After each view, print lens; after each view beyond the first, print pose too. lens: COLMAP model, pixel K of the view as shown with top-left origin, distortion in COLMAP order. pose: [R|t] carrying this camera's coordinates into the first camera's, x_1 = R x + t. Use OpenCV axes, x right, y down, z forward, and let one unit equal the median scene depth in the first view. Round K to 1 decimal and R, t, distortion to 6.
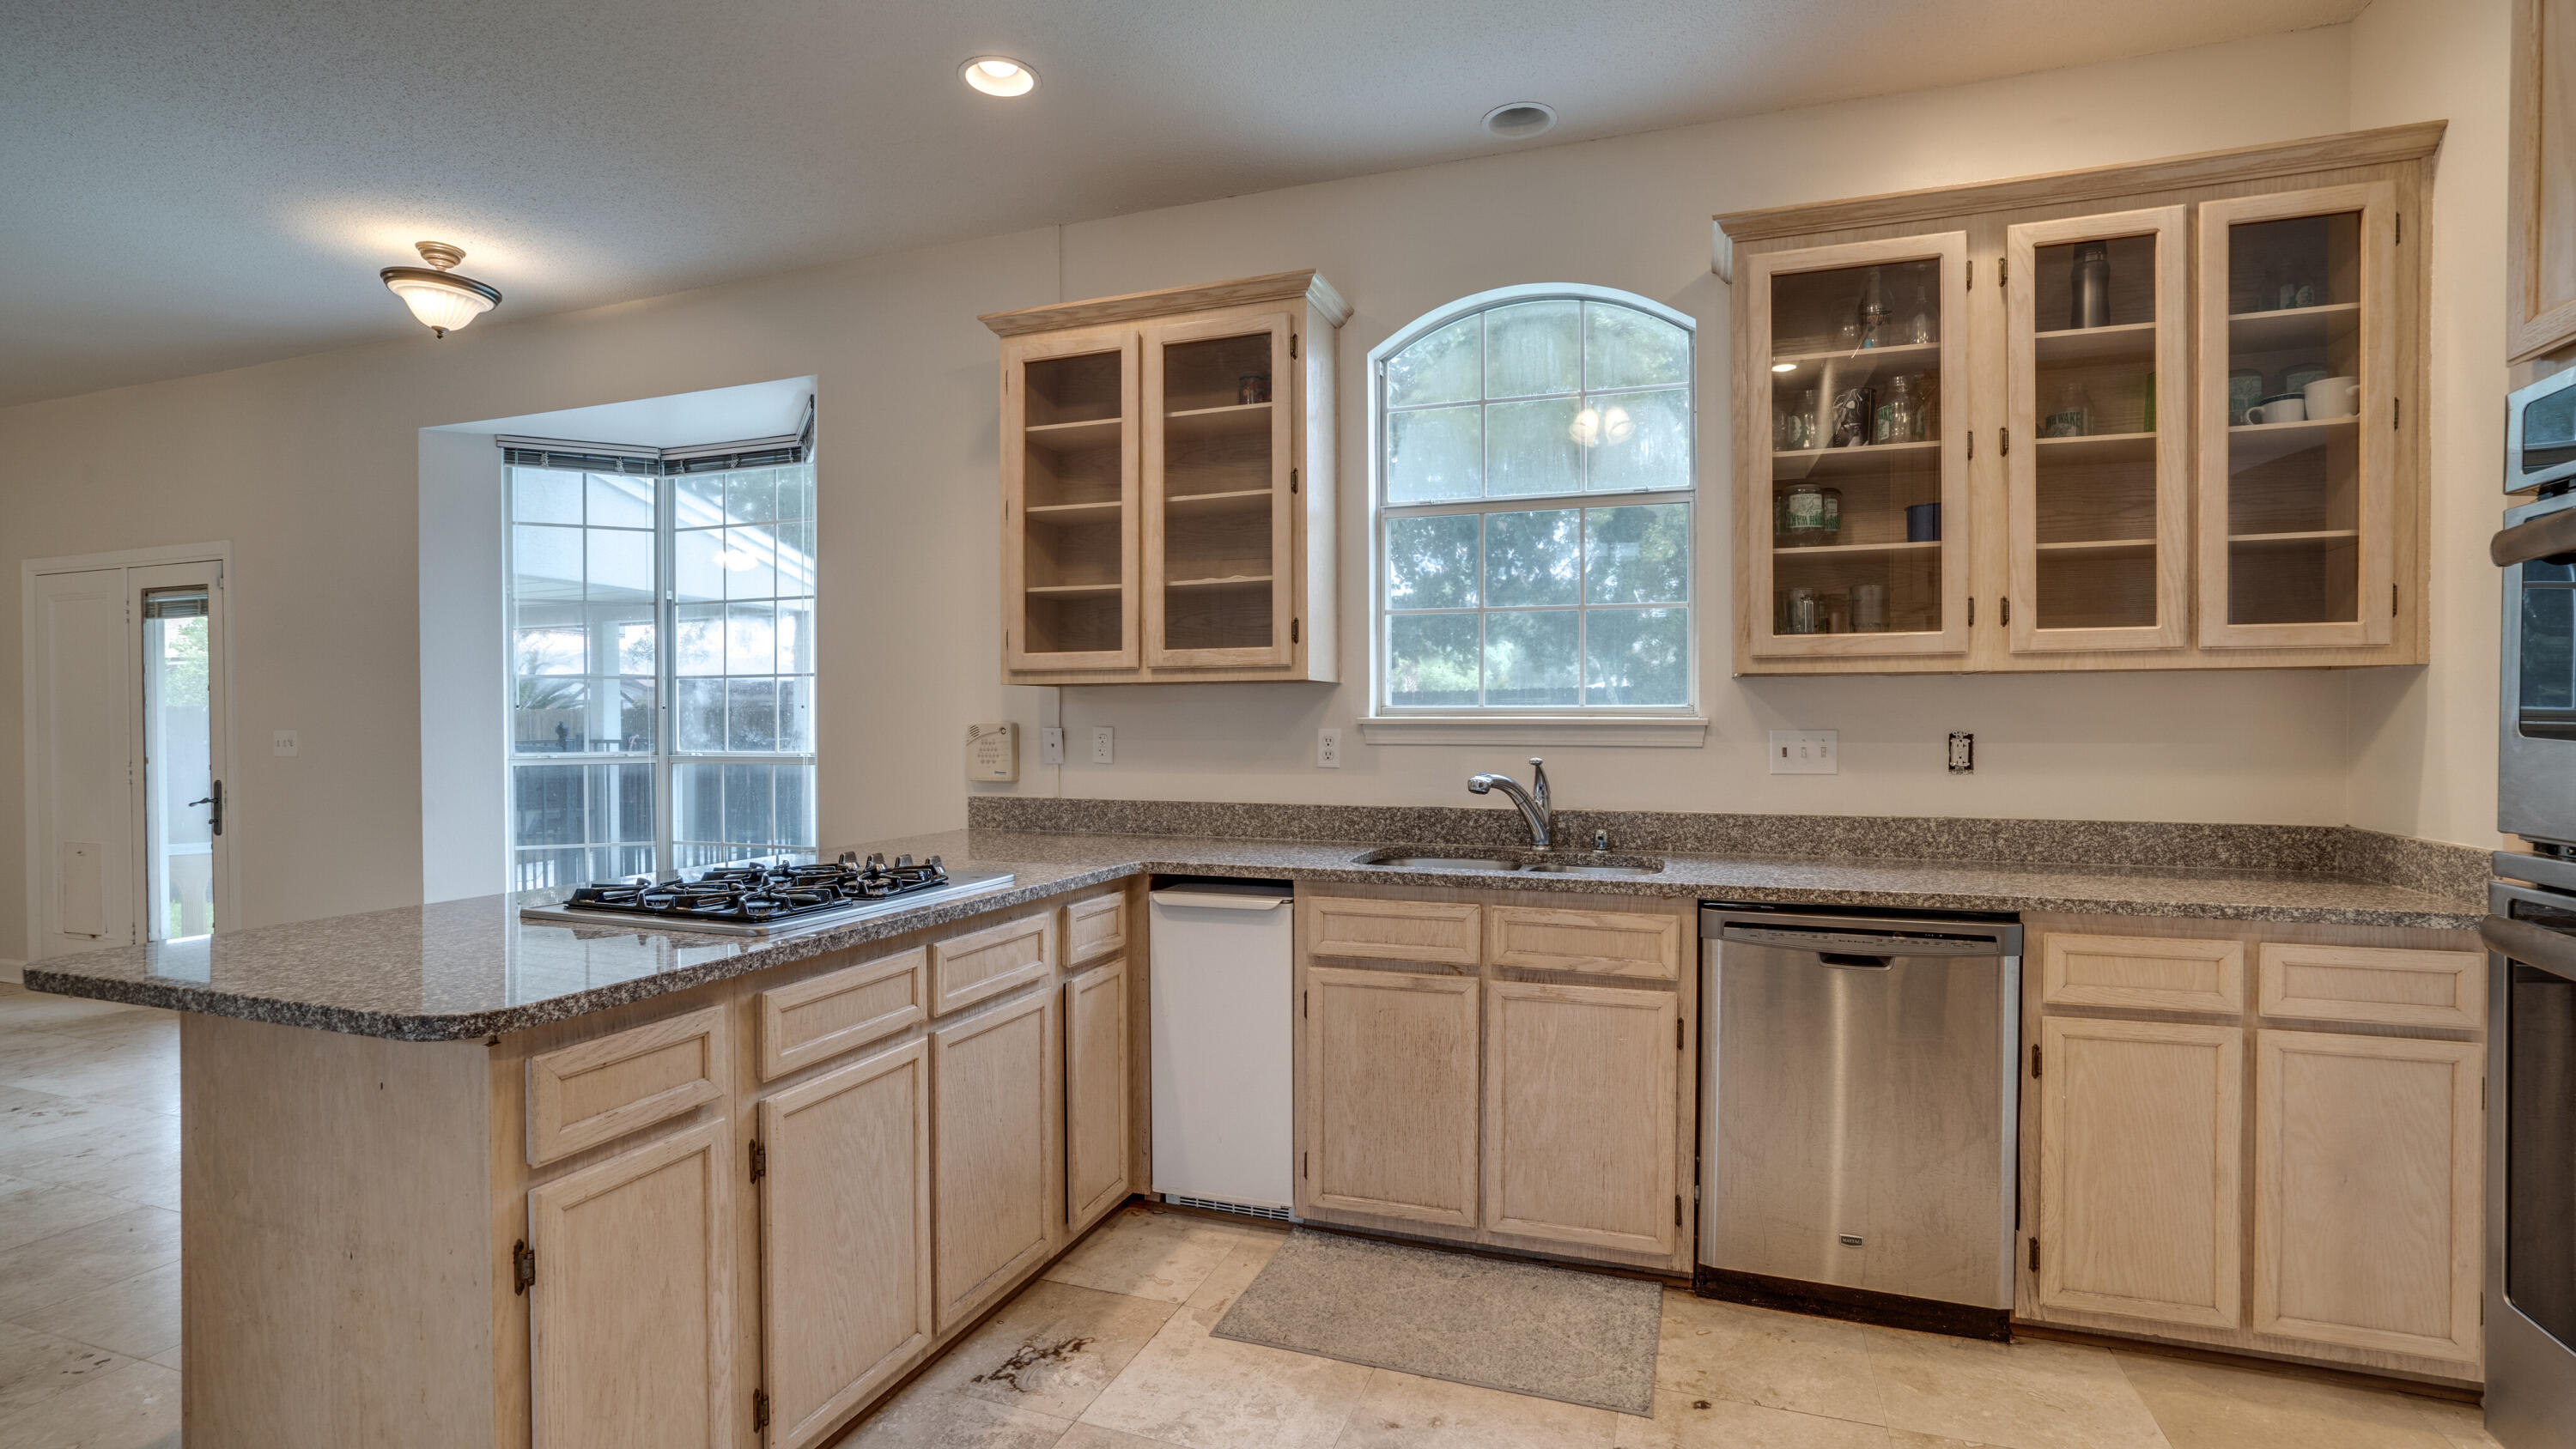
lens RADIAL K [[1205.9, 0, 1285.5], [0, 1205.9, 734.8], [0, 0, 1]] dist [-0.032968, 0.012056]
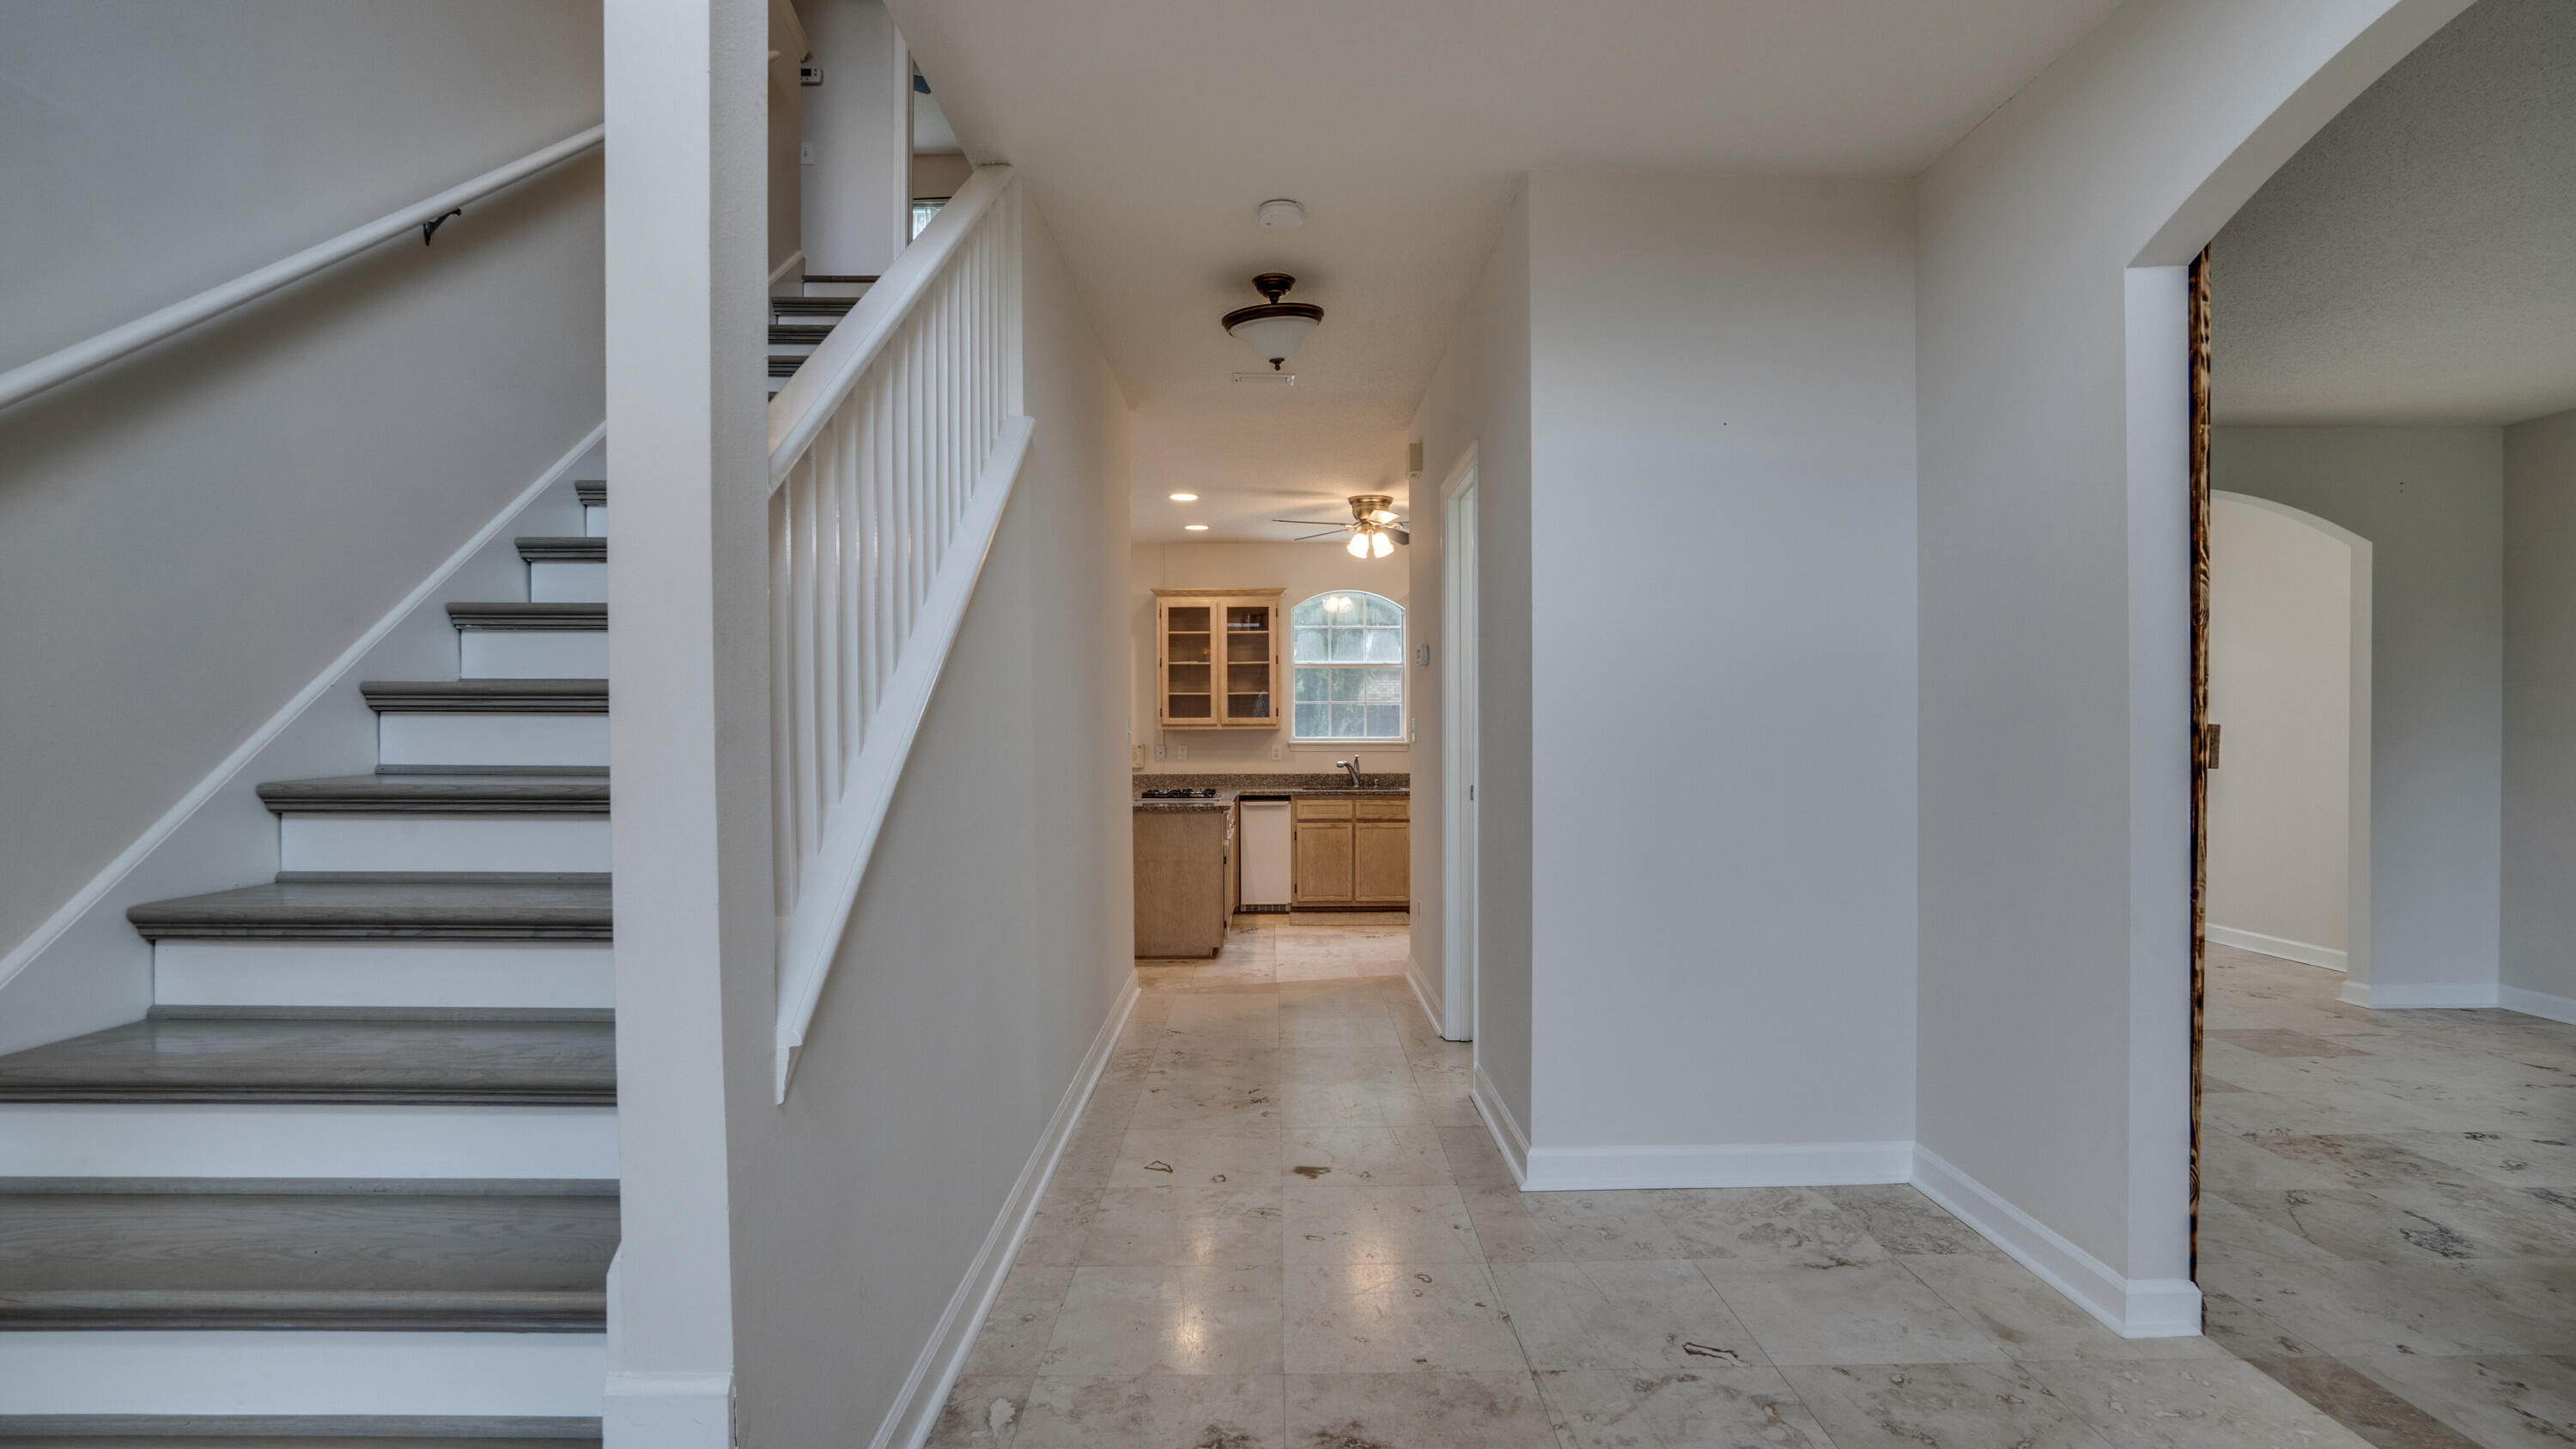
lens RADIAL K [[1205.9, 0, 1276.3], [0, 1205.9, 733.2], [0, 0, 1]] dist [-0.032968, 0.012056]
pose [[0.939597, -0.002198, 0.342276, -0.926201], [0.005112, 0.999958, -0.007611, -0.012795], [-0.342245, 0.008901, 0.939569, -1.603519]]
